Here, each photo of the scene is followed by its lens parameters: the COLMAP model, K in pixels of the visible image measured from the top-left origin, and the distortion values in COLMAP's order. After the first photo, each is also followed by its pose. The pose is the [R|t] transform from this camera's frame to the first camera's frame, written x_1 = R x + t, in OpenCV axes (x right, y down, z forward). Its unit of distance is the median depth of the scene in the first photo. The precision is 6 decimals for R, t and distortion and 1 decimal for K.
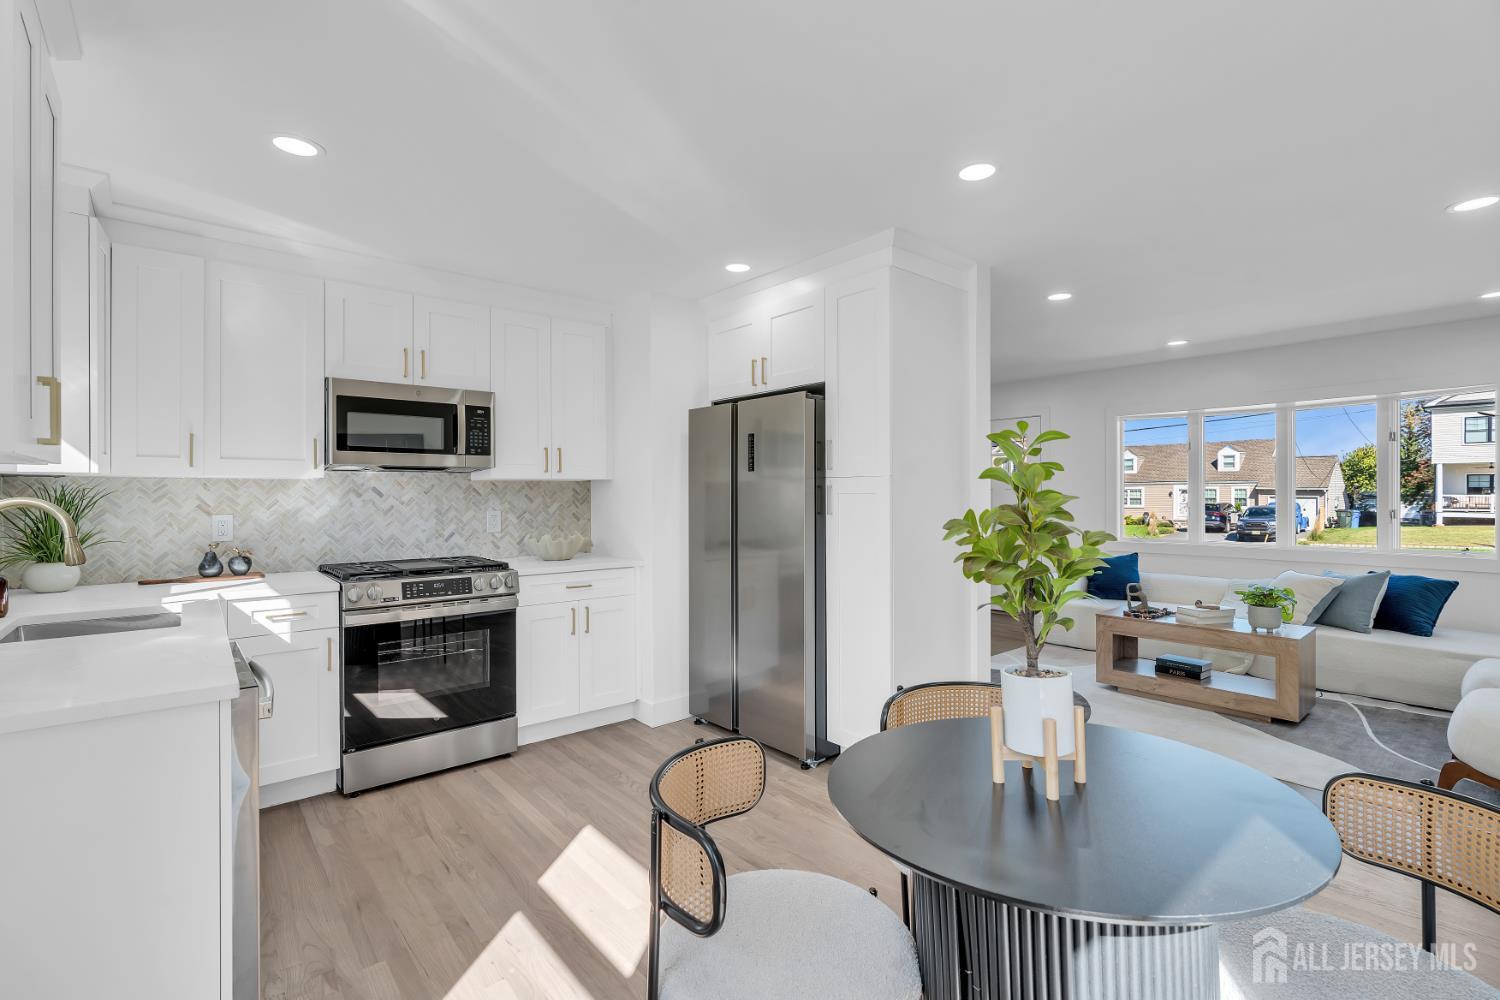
lens RADIAL K [[676.7, 0, 750.0], [0, 676.7, 500.0], [0, 0, 1]] dist [-0.014074, 0.007028]
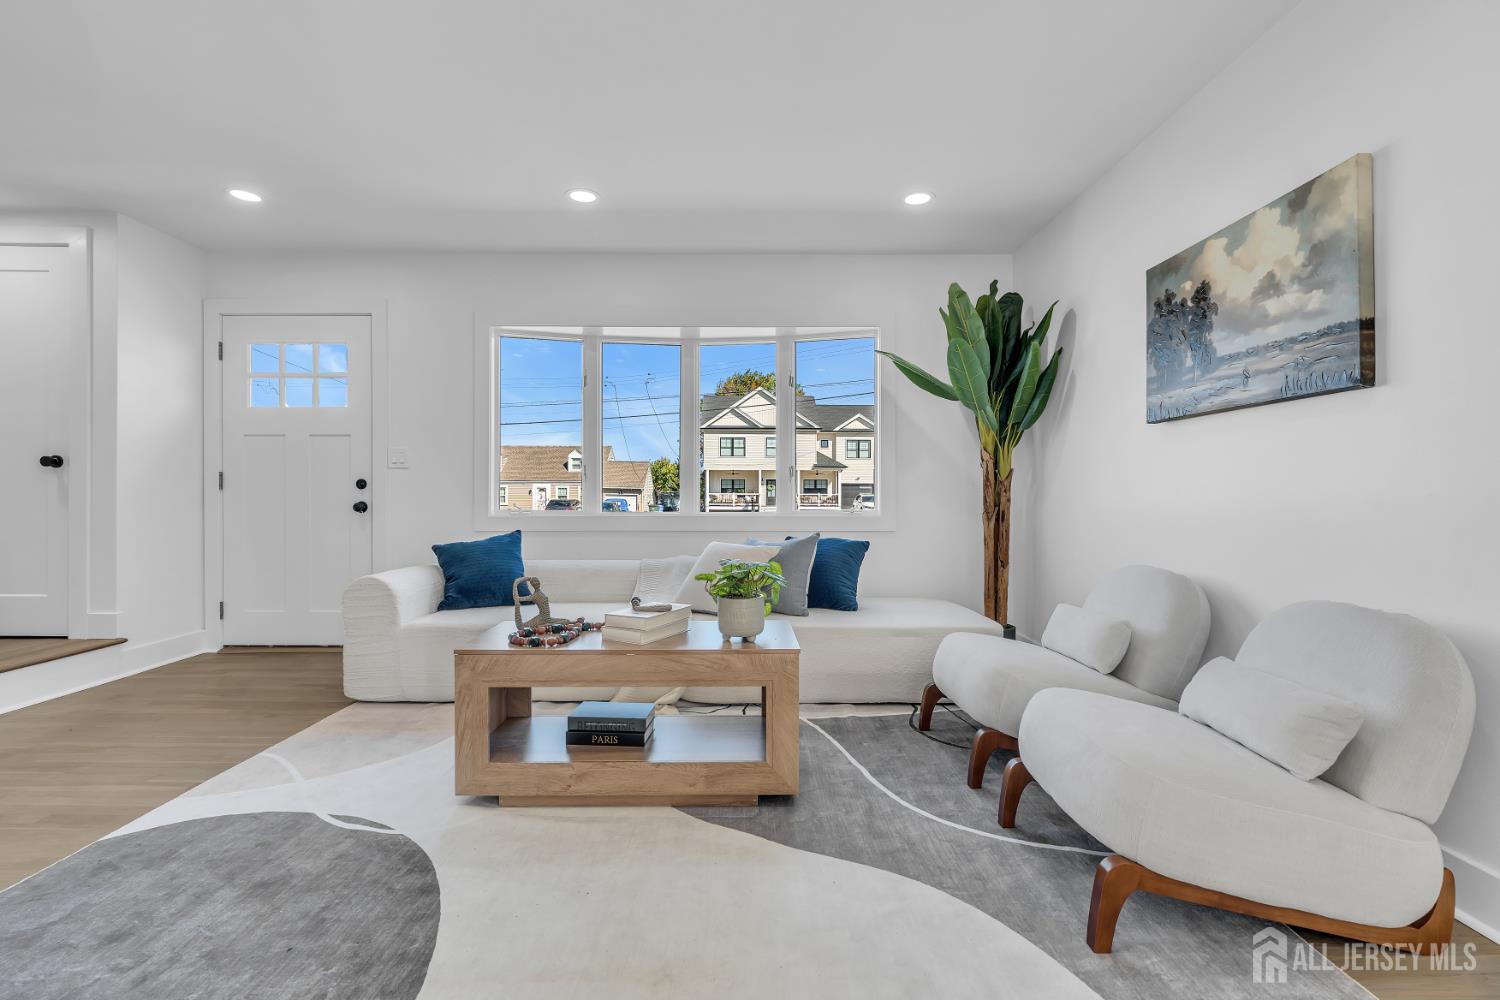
lens RADIAL K [[676.7, 0, 750.0], [0, 676.7, 500.0], [0, 0, 1]] dist [-0.014074, 0.007028]
pose [[0.640891, -0.000786, 0.767632, 0.290742], [0.001579, 0.999999, -0.000294, 0.066797], [-0.767631, 0.001400, 0.640891, 0.553165]]
